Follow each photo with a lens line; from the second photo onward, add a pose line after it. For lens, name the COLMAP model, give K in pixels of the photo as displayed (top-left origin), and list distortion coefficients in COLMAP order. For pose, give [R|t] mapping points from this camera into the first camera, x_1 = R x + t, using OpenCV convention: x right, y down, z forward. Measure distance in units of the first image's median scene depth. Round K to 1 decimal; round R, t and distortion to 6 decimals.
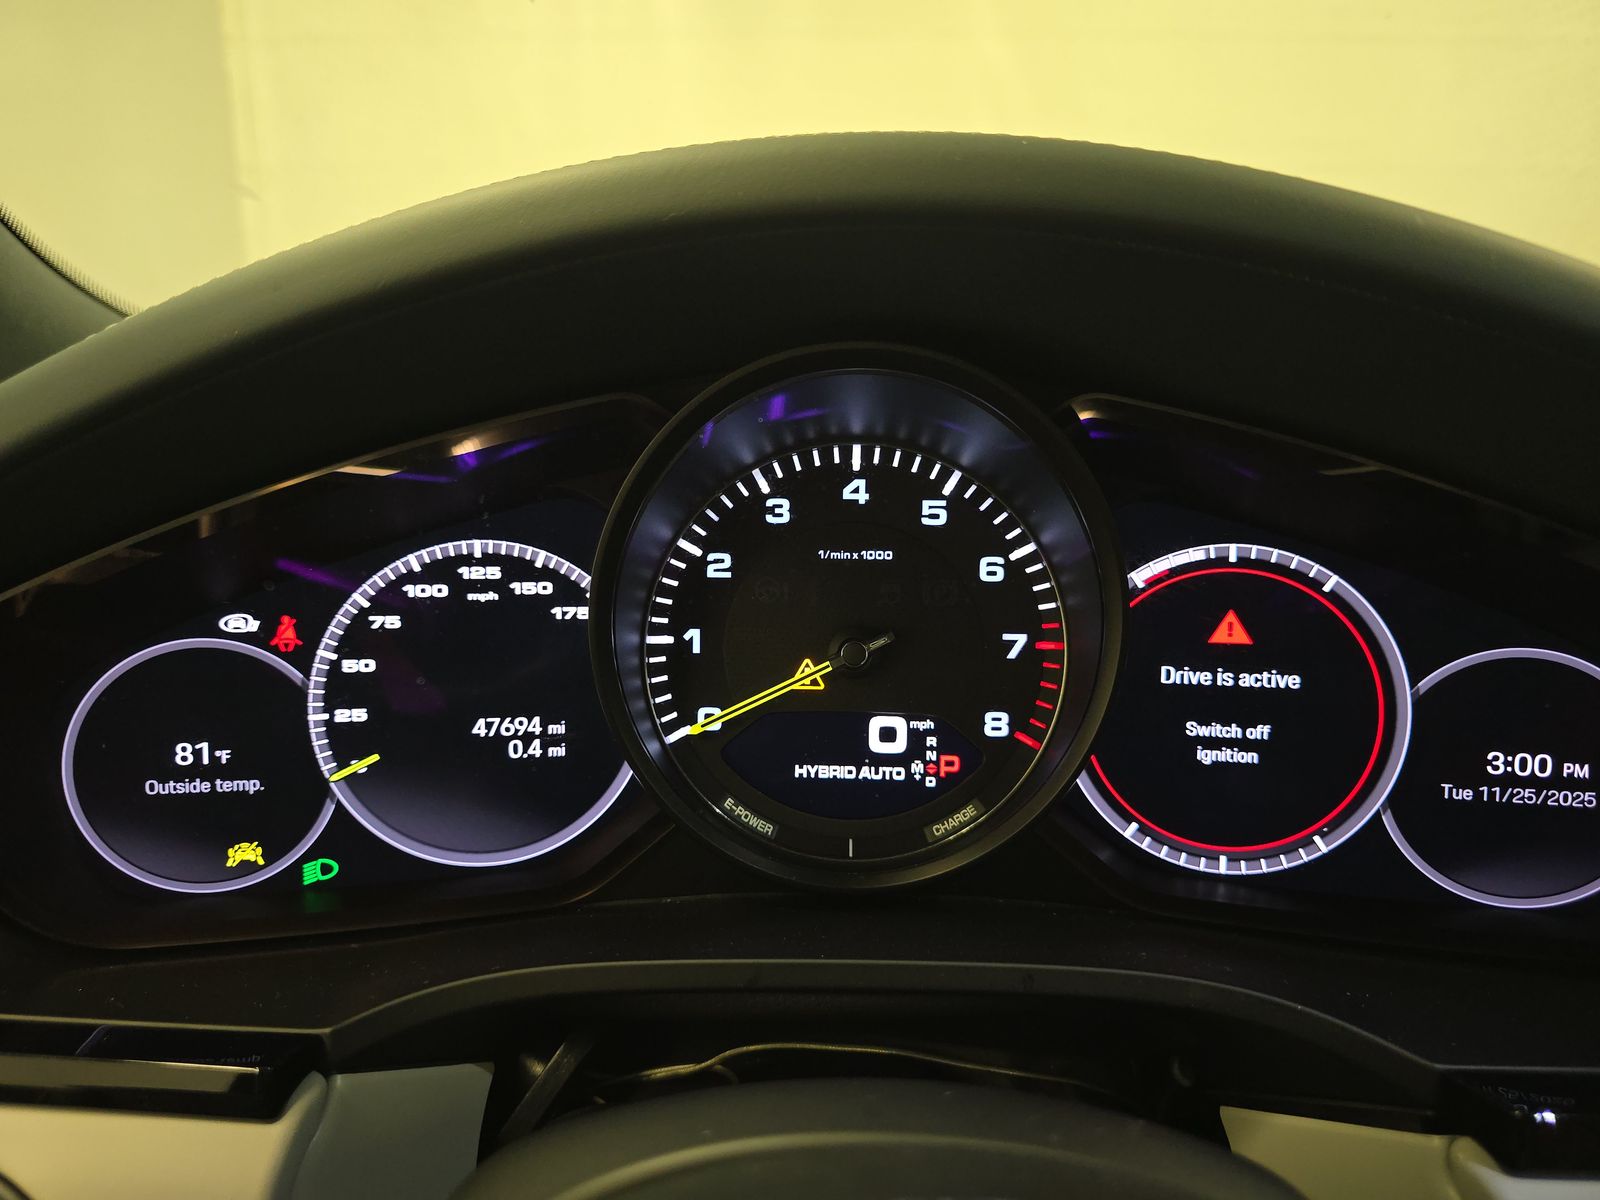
lens RADIAL K [[1075.9, 0, 805.5], [0, 1075.9, 589.6], [0, 0, 1]] dist [-0.007217, -0.011180]
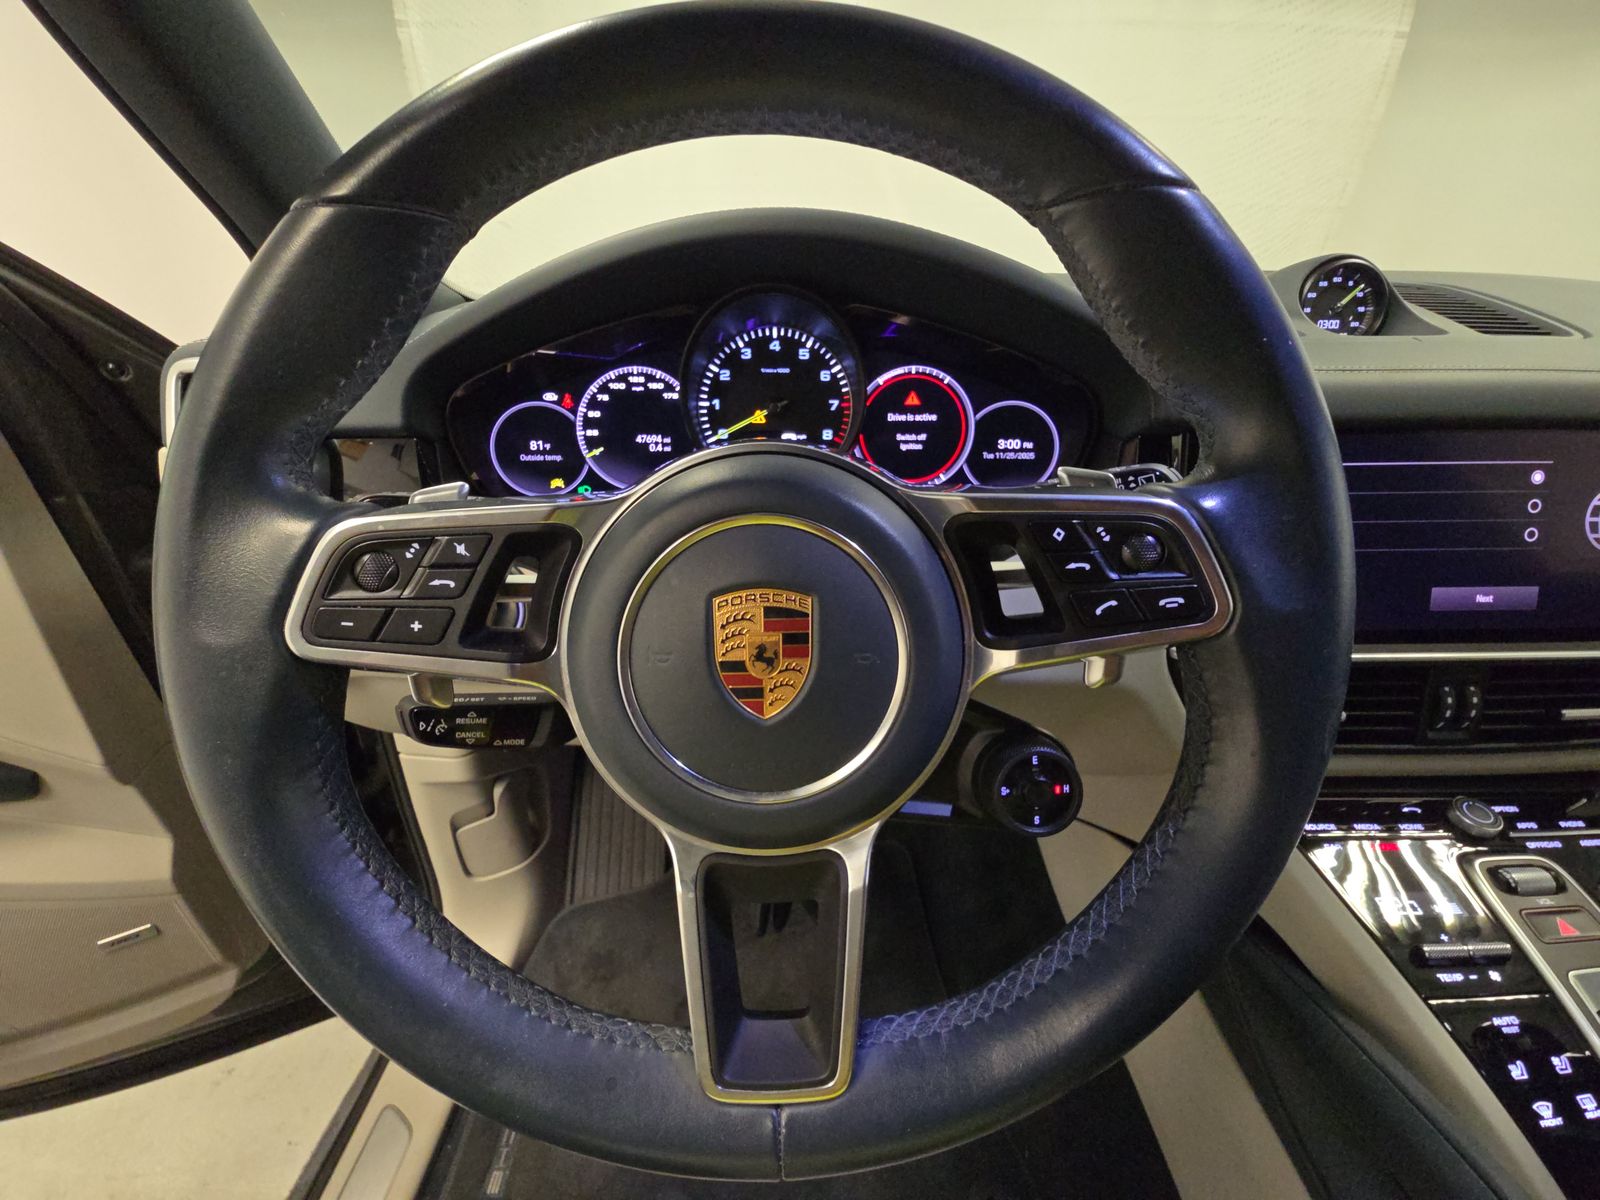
lens RADIAL K [[638.2, 0, 803.2], [0, 638.2, 598.2], [0, 0, 1]] dist [0.003901, -0.000831]
pose [[0.999730, -0.011543, 0.020183, 0.077868], [0.008136, 0.986852, 0.161420, 0.275567], [-0.021781, -0.161212, 0.986679, -0.691609]]
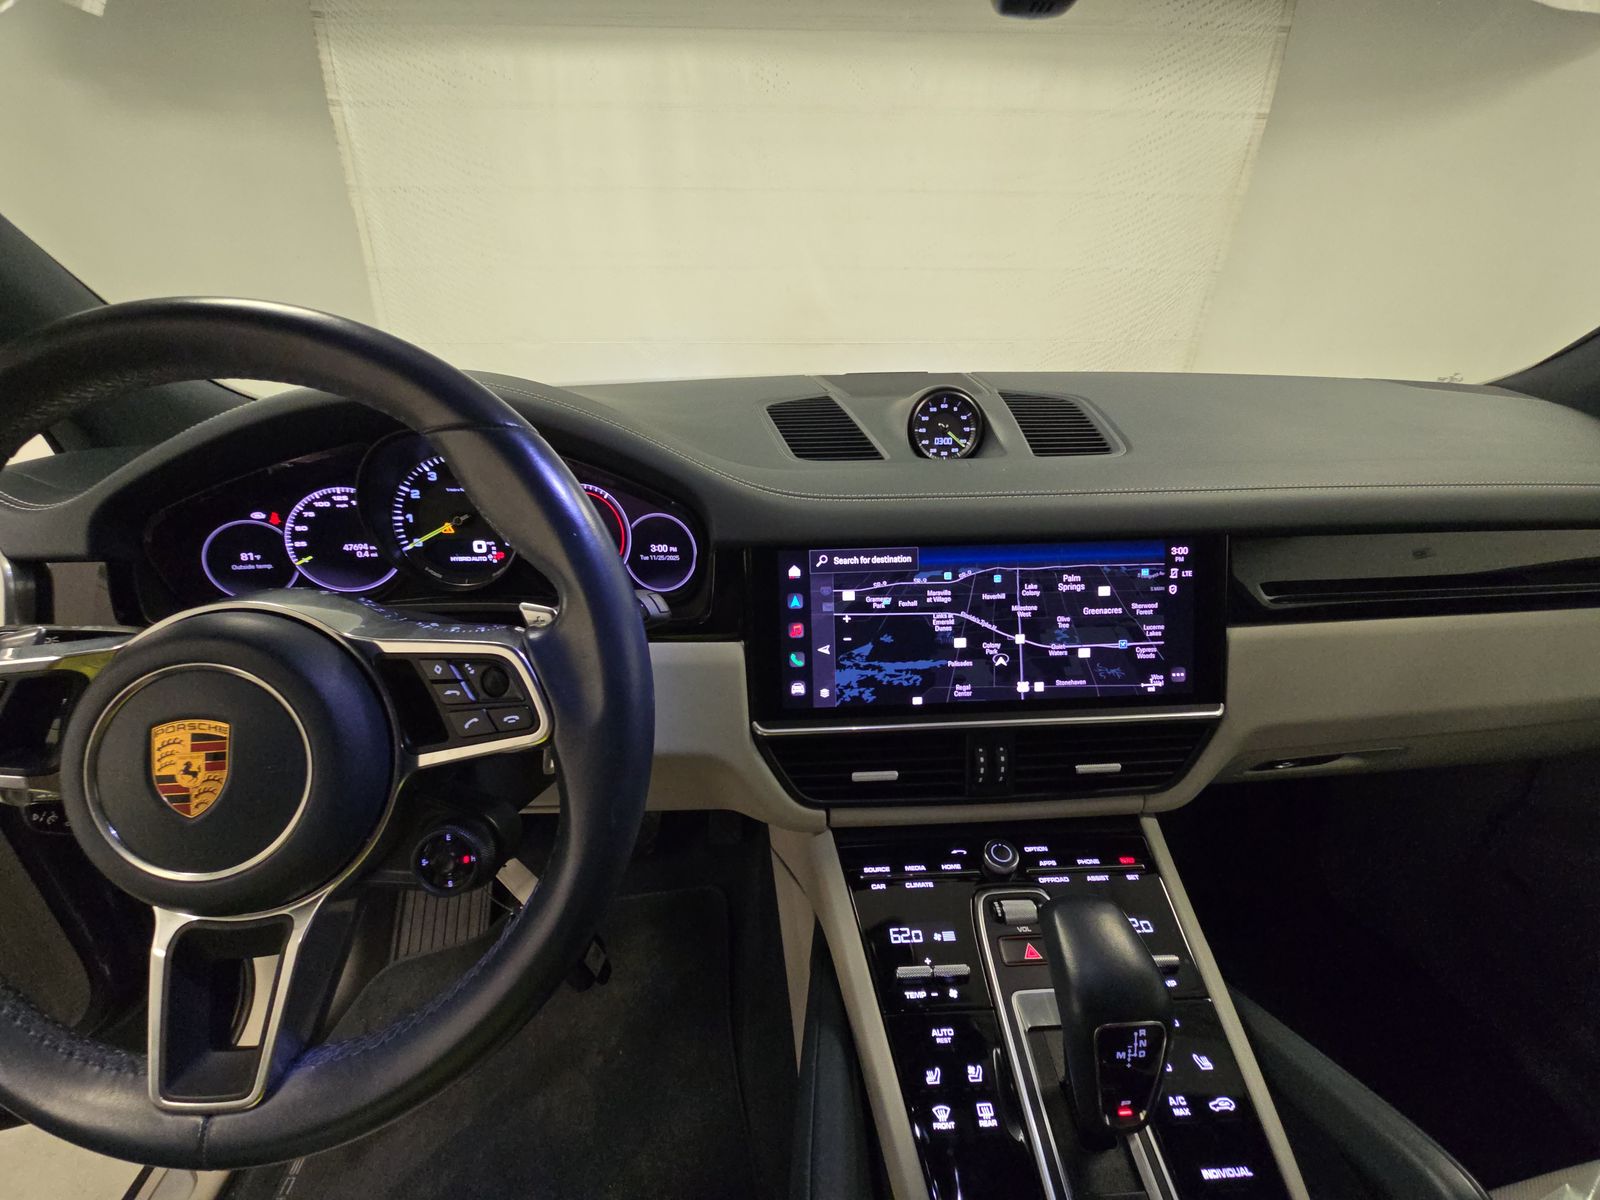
lens RADIAL K [[638.2, 0, 806.4], [0, 638.2, 598.7], [0, 0, 1]] dist [0.003901, -0.000831]
pose [[0.997836, -0.031158, 0.057899, 0.961520], [0.024712, 0.993746, 0.108898, 0.108995], [-0.060930, -0.107232, 0.992365, -0.994258]]
